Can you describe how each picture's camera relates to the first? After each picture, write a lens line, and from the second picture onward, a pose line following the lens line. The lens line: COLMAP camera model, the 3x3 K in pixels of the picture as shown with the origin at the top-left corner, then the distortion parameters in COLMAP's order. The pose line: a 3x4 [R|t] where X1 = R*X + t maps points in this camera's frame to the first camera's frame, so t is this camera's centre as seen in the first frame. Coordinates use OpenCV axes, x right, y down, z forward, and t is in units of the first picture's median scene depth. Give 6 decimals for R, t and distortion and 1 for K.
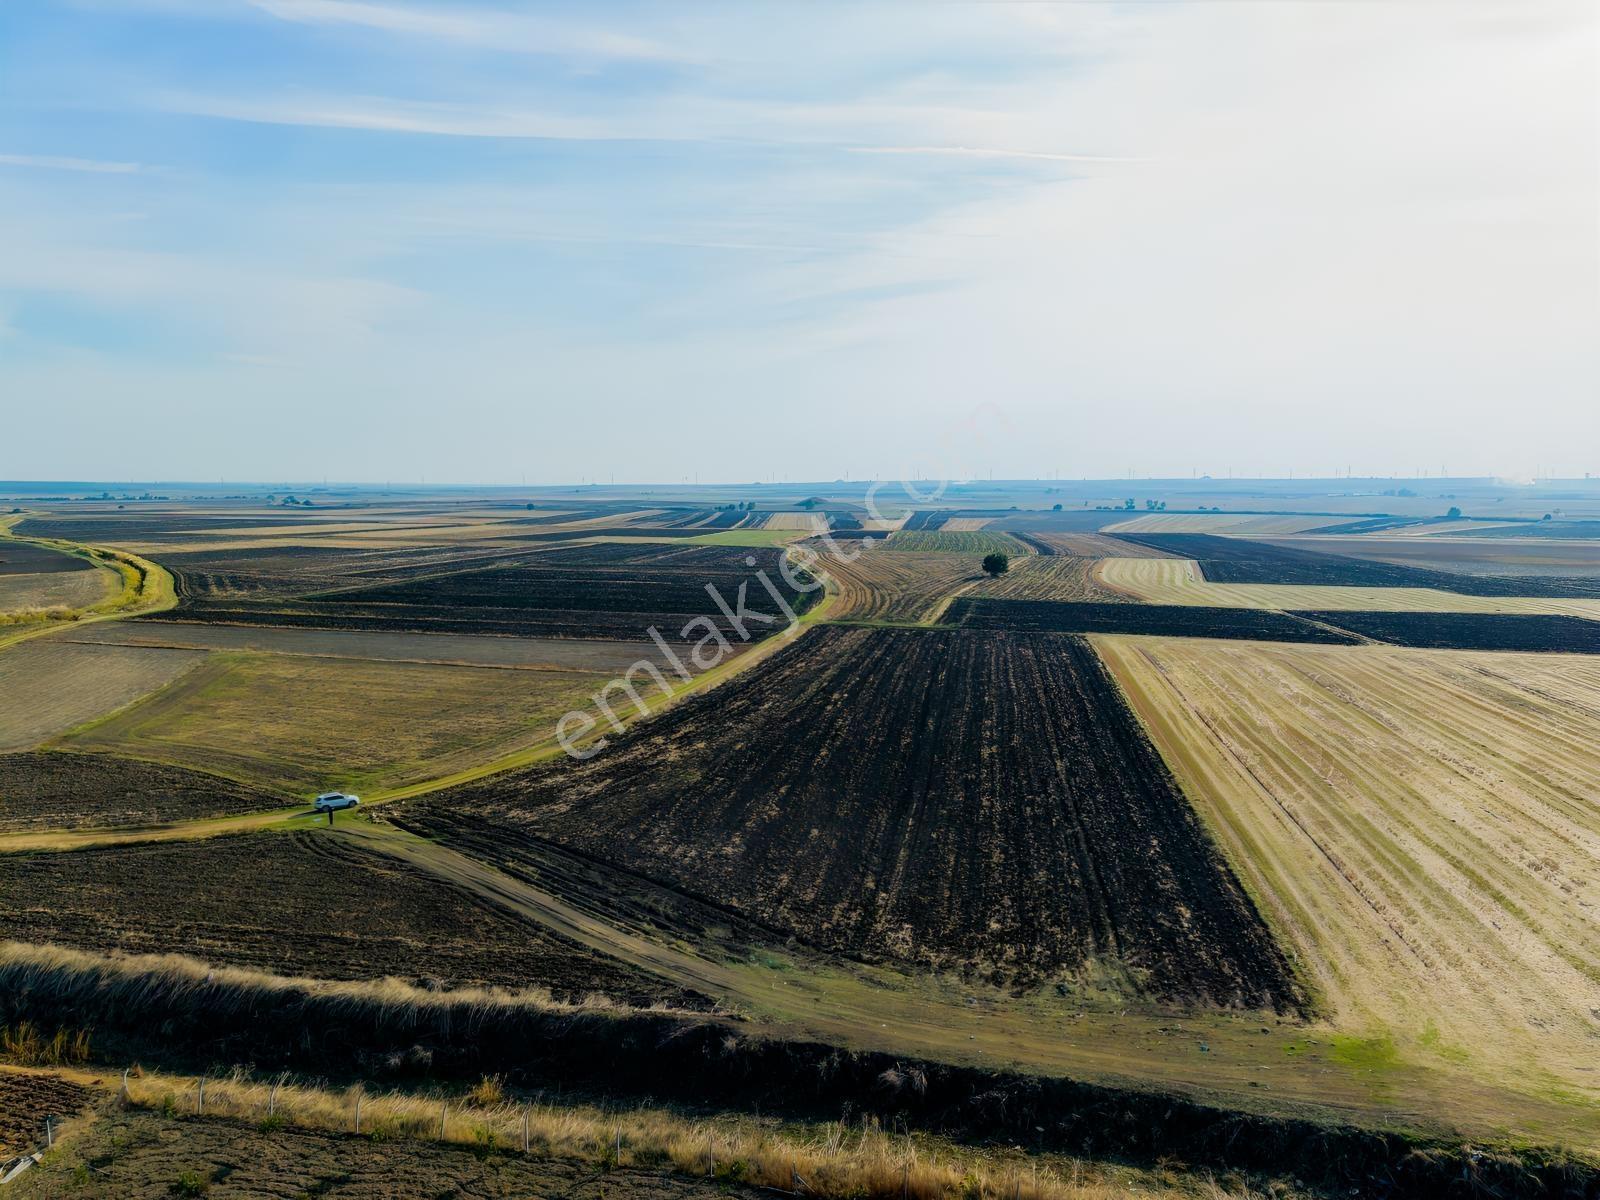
lens RADIAL K [[1058.7, 0, 802.7], [0, 1058.7, 688.5], [0, 0, 1]] dist [0.010165, -0.006352]
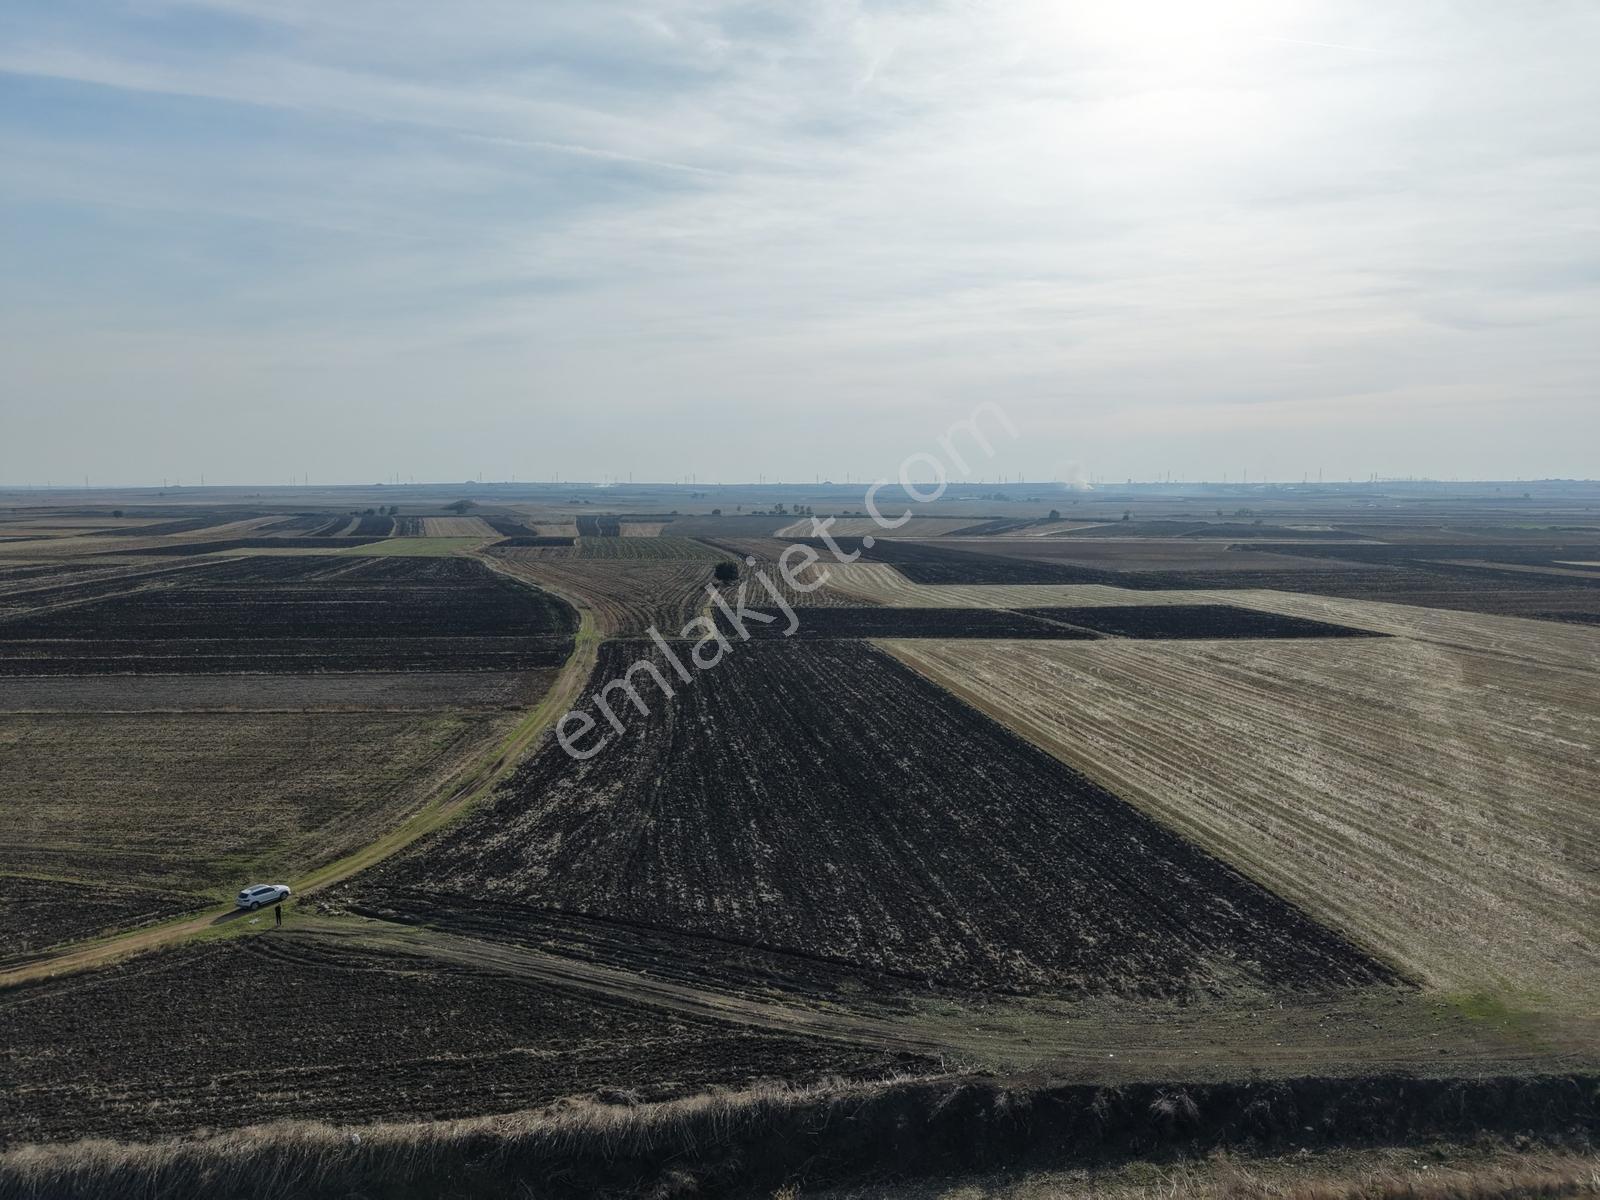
lens RADIAL K [[1058.7, 0, 802.7], [0, 1058.7, 688.5], [0, 0, 1]] dist [0.010165, -0.006352]
pose [[0.943002, -0.060680, 0.327207, -0.331568], [0.061401, 0.998080, 0.008135, -0.038655], [-0.327072, 0.012419, 0.944918, 0.084838]]
